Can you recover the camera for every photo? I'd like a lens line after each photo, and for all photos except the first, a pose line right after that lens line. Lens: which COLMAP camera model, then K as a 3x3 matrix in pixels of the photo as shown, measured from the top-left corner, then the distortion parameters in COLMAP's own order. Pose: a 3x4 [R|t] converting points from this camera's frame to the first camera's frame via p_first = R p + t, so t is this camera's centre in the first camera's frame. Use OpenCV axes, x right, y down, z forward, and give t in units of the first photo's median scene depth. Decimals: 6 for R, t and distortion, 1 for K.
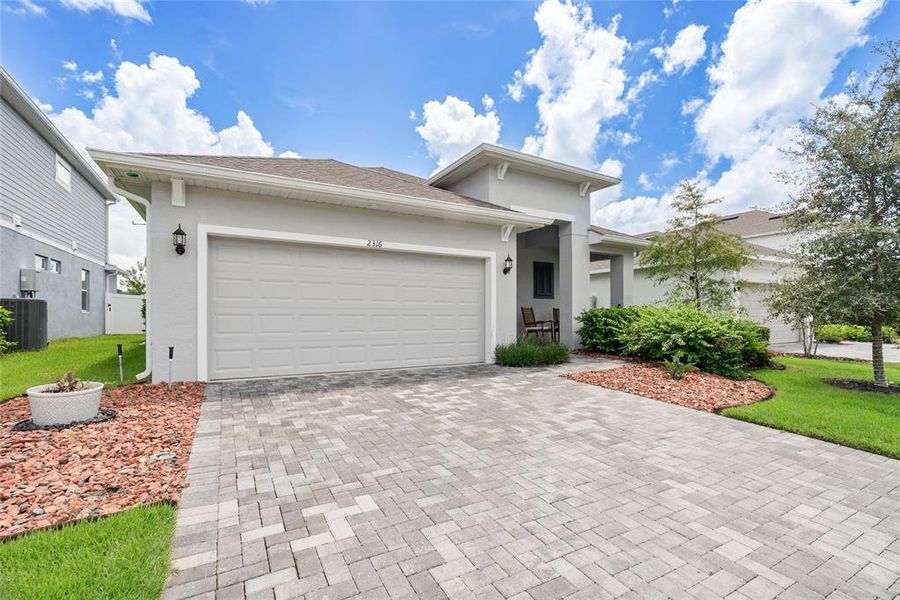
lens RADIAL K [[404.5, 0, 451.5], [0, 404.5, 311.3], [0, 0, 1]] dist [-0.008616, -0.000370]
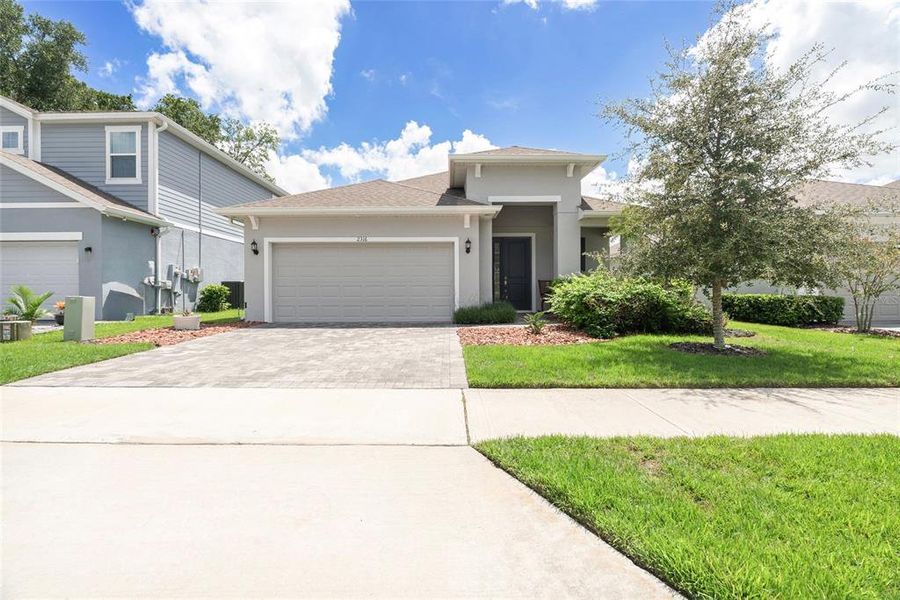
lens RADIAL K [[397.3, 0, 450.0], [0, 397.3, 300.0], [0, 0, 1]] dist [-0.001979, -0.000114]
pose [[0.869387, -0.000072, -0.494131, 1.059160], [0.010452, 0.999779, 0.018244, 0.048090], [0.494020, -0.021026, 0.869196, -0.187840]]
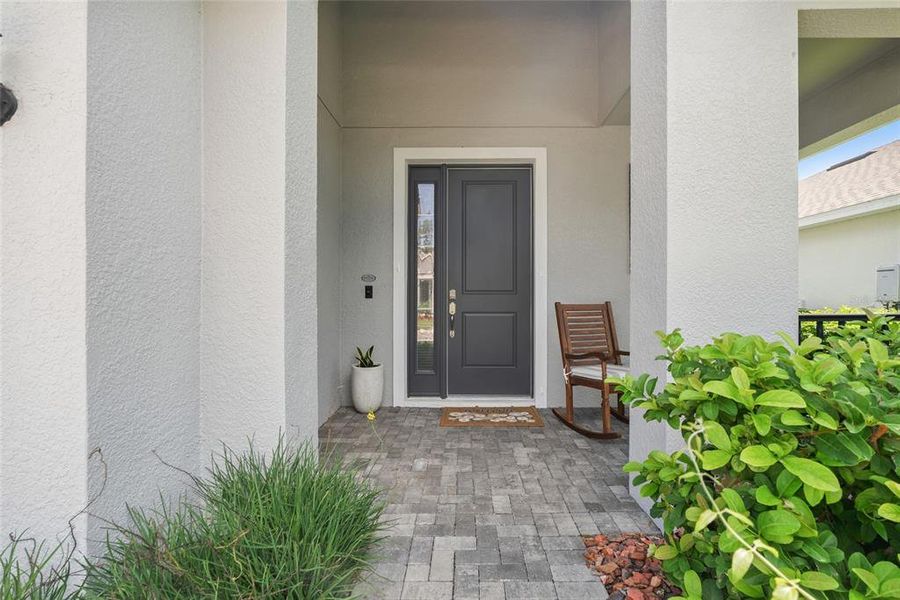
lens RADIAL K [[408.1, 0, 466.4], [0, 408.1, 303.5], [0, 0, 1]] dist [-0.000288, 0.000000]
pose [[0.867316, 0.000123, -0.497758, 0.568207], [0.006429, 0.999914, 0.011448, -0.028177], [0.497716, -0.013129, 0.867241, 1.430704]]
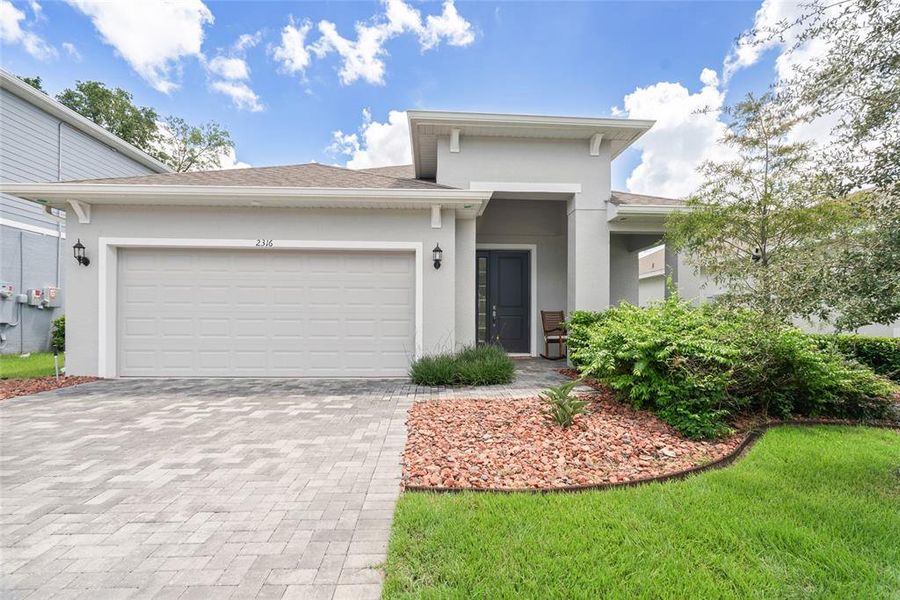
lens RADIAL K [[407.2, 0, 452.6], [0, 407.2, 321.8], [0, 0, 1]] dist [-0.007555, -0.000341]
pose [[0.894321, 0.002340, -0.447421, 0.781288], [0.000821, 0.999976, 0.006871, 0.012047], [0.447426, -0.006512, 0.894297, 0.440058]]
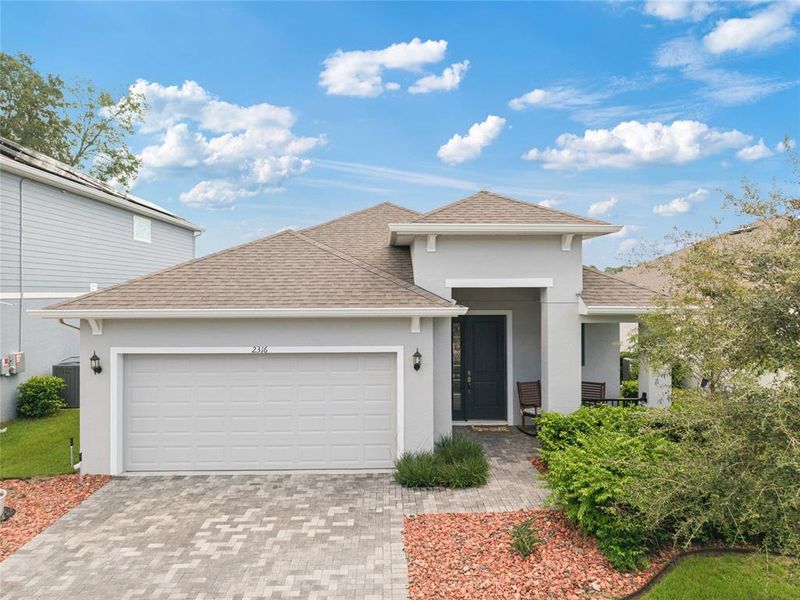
lens RADIAL K [[536.3, 0, 399.3], [0, 536.3, 291.5], [0, 0, 1]] dist [0.027040, -0.019490]
pose [[0.881662, -0.004275, -0.471862, 0.966588], [0.008226, 0.999946, 0.006310, -0.404062], [0.471810, -0.009445, 0.881650, -0.047671]]
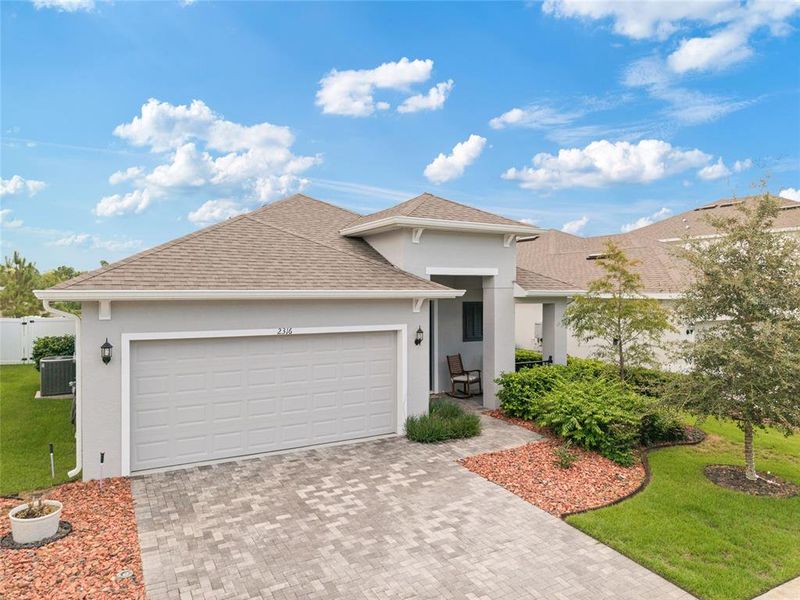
lens RADIAL K [[536.3, 0, 399.3], [0, 536.3, 291.5], [0, 0, 1]] dist [0.027040, -0.019490]
pose [[0.999982, 0.000105, -0.005934, 0.146257], [-0.000040, 0.999940, 0.010937, -0.359226], [0.005934, -0.010937, 0.999923, -0.489729]]
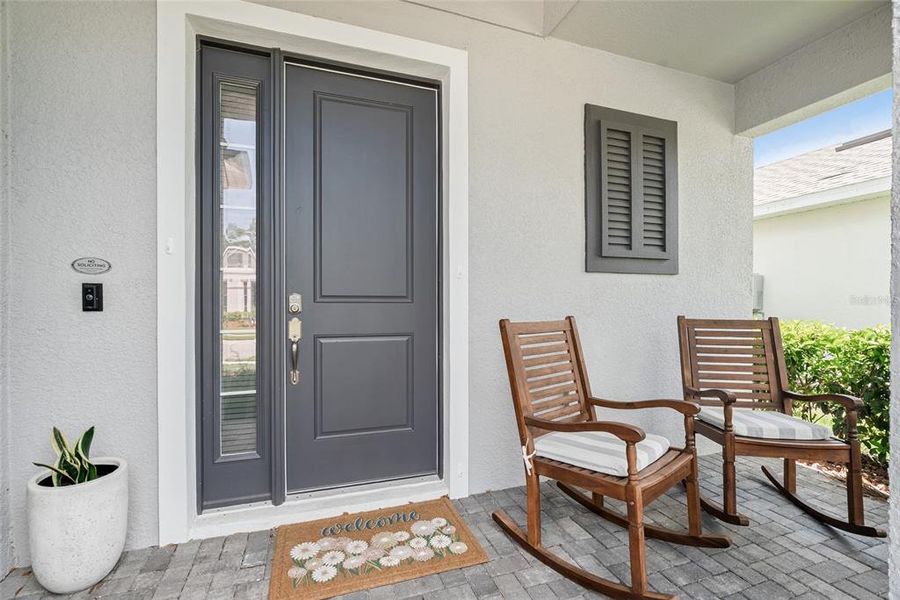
lens RADIAL K [[404.5, 0, 451.5], [0, 404.5, 311.3], [0, 0, 1]] dist [-0.008616, -0.000370]
pose [[0.984228, 0.001300, -0.176902, 0.382556], [0.002853, 0.999726, 0.023220, -0.037226], [0.176884, -0.023359, 0.983954, 1.723617]]
